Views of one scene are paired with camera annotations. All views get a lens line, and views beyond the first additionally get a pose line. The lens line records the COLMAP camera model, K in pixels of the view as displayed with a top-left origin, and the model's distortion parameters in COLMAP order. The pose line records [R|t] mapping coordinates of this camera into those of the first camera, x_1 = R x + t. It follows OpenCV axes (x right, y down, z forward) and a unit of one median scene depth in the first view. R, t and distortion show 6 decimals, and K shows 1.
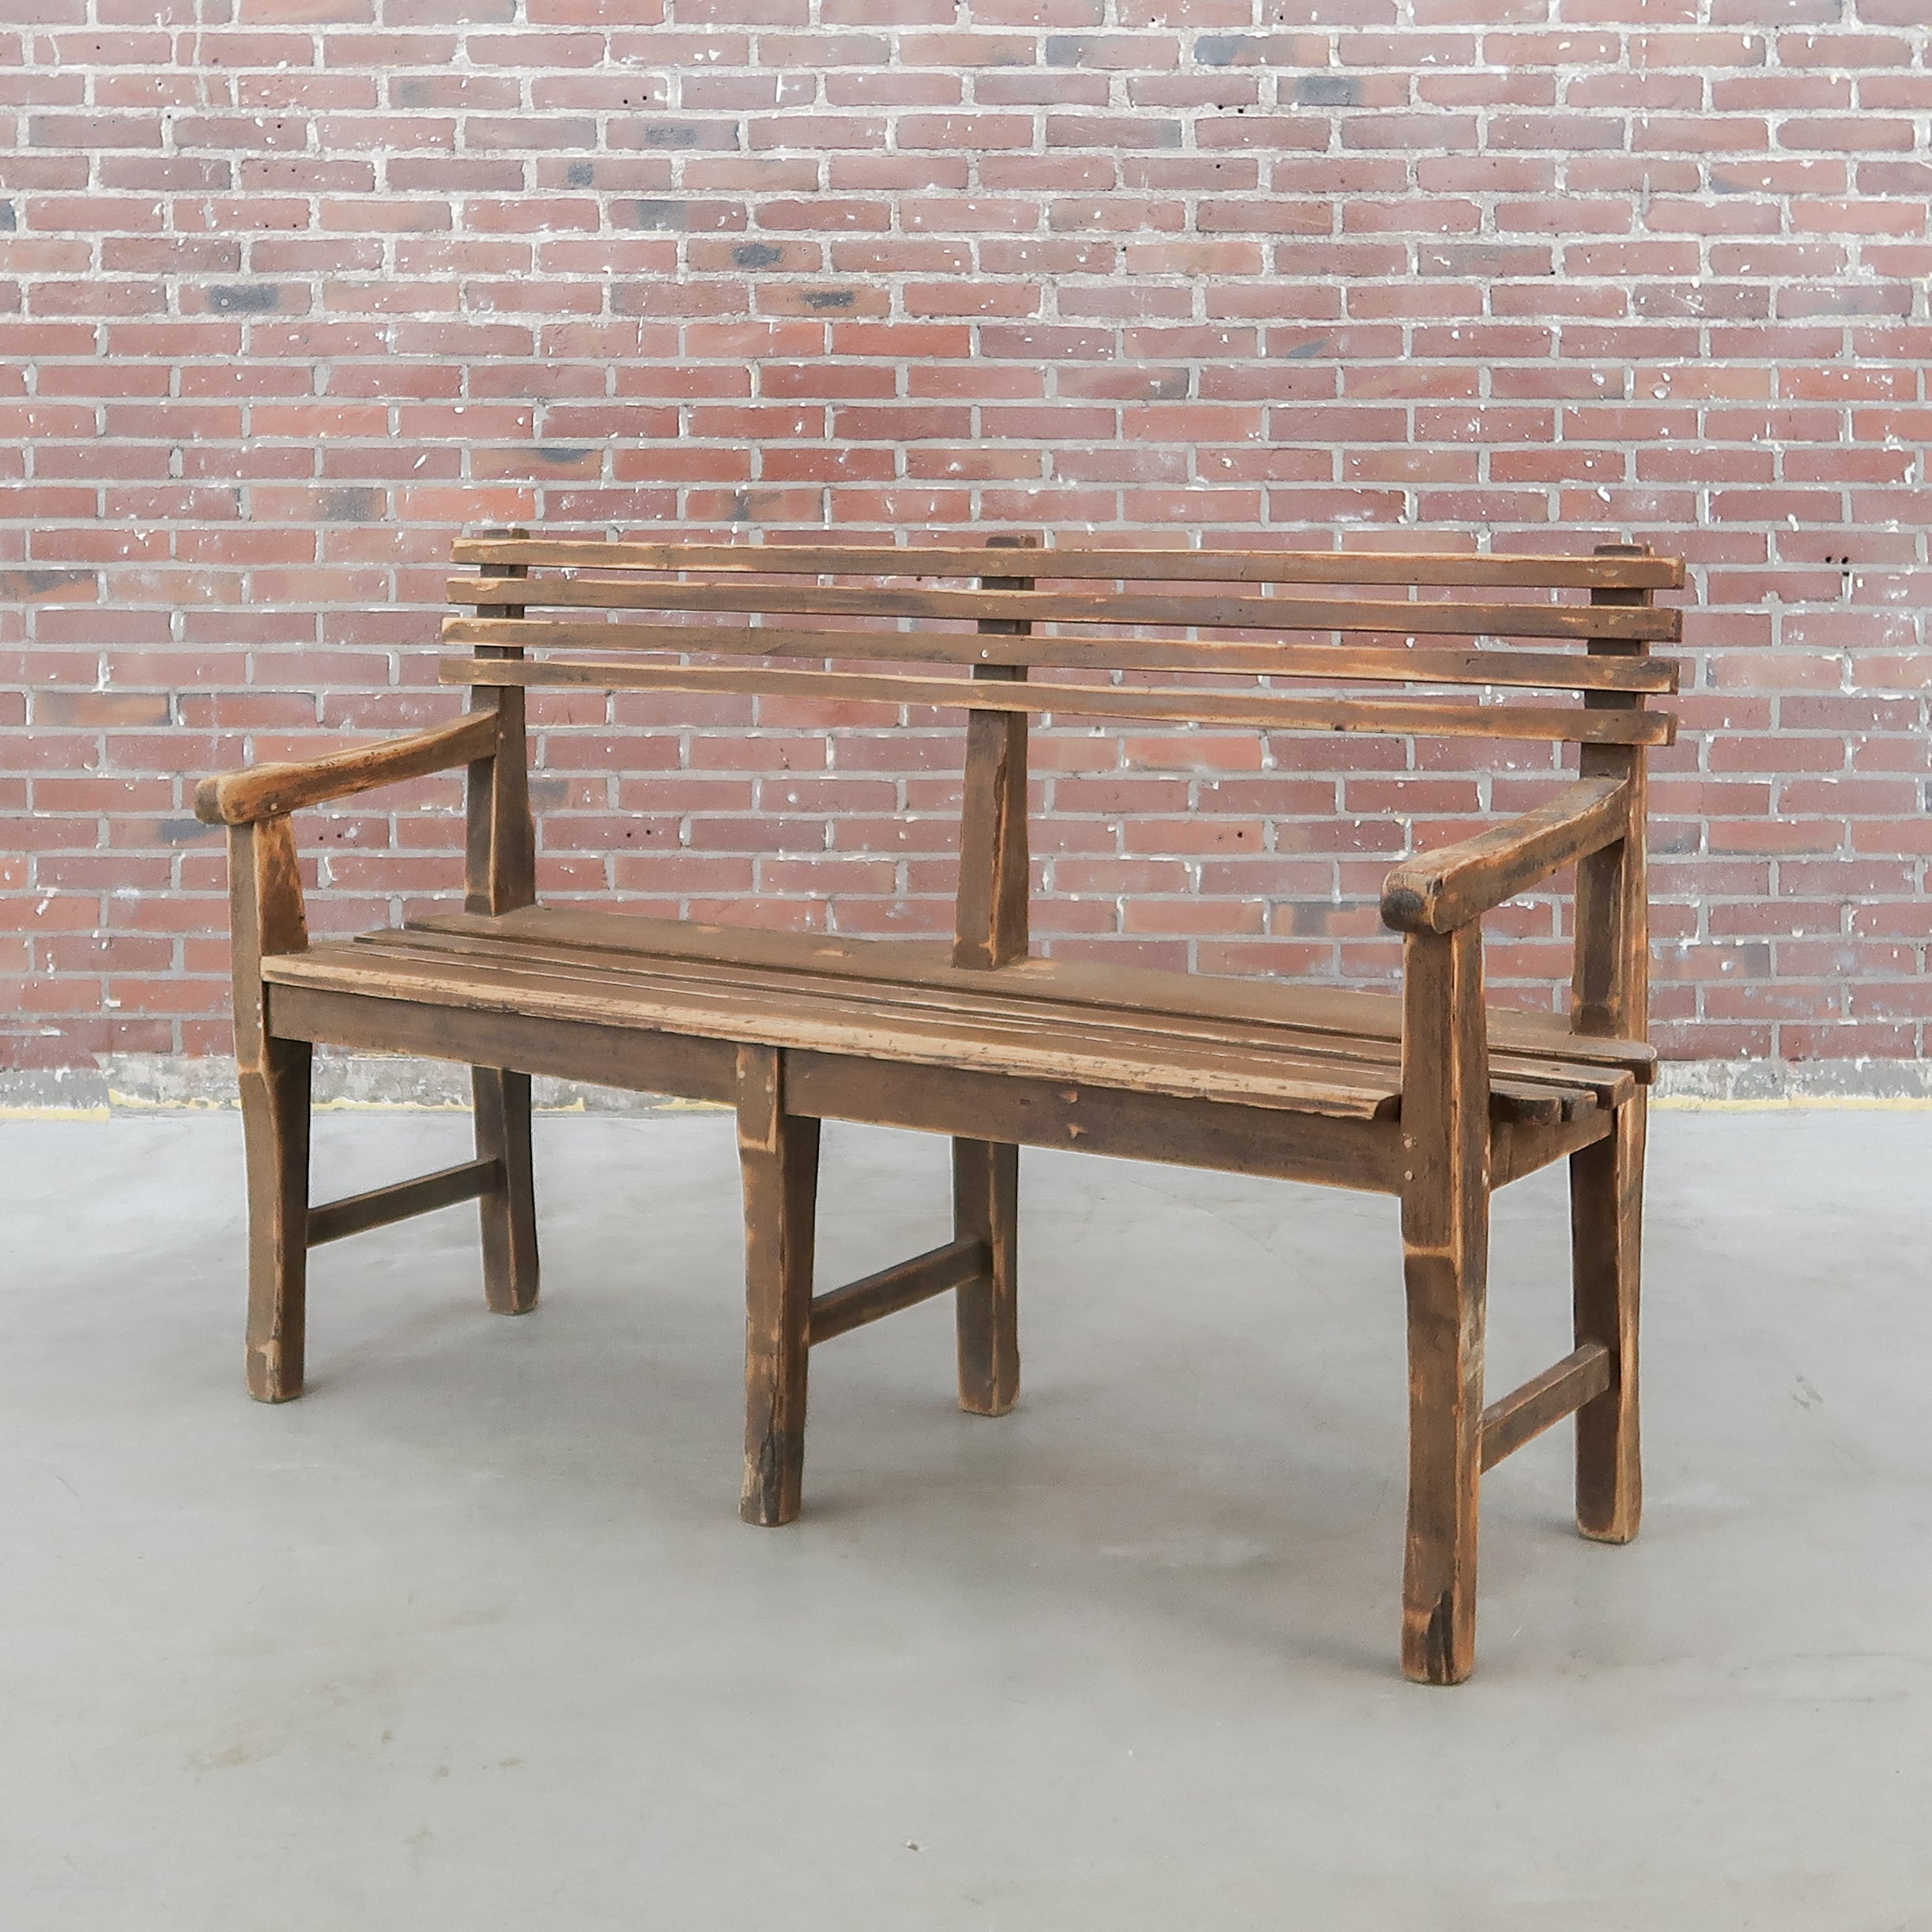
lens RADIAL K [[3351.4, 0, 966.0], [0, 3351.4, 966.0], [0, 0, 1]] dist [-0.048262, -0.014806]
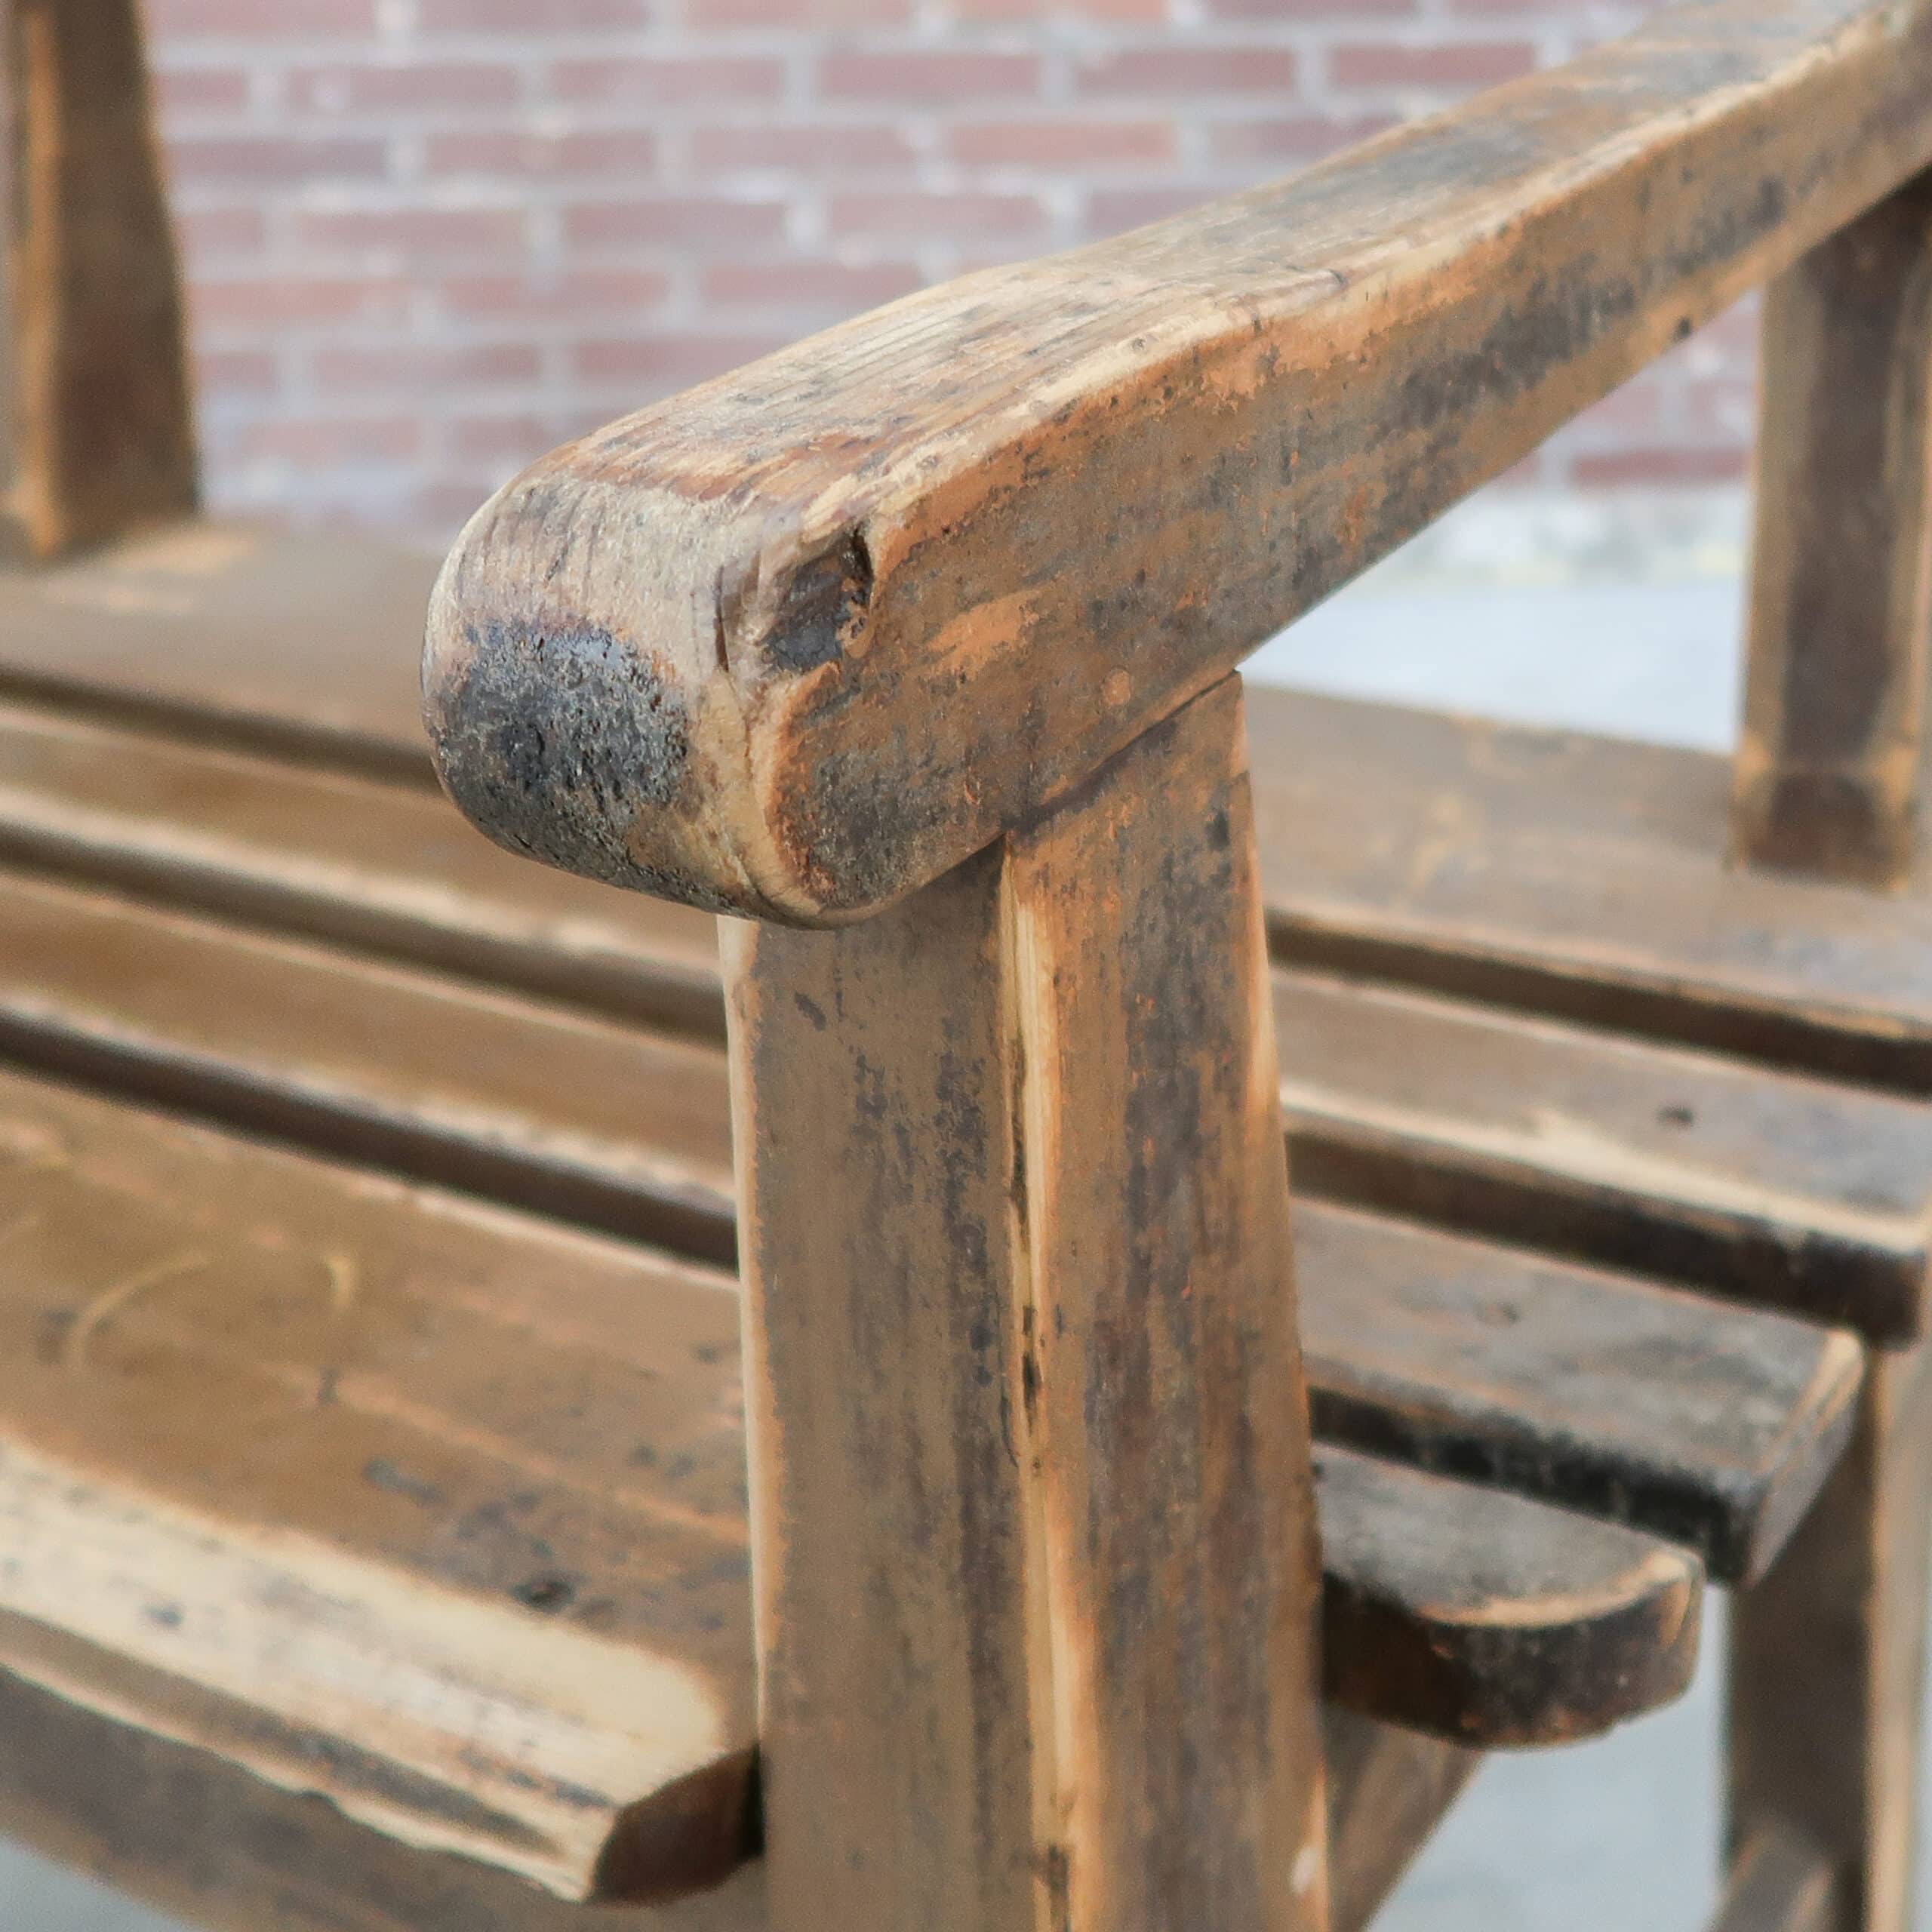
lens RADIAL K [[3351.4, 0, 966.0], [0, 3351.4, 966.0], [0, 0, 1]] dist [-0.048262, -0.014806]
pose [[0.999413, -0.013213, -0.031610, 0.147420], [0.019355, 0.979051, 0.202692, -0.035383], [0.028269, -0.203185, 0.978732, 0.847155]]
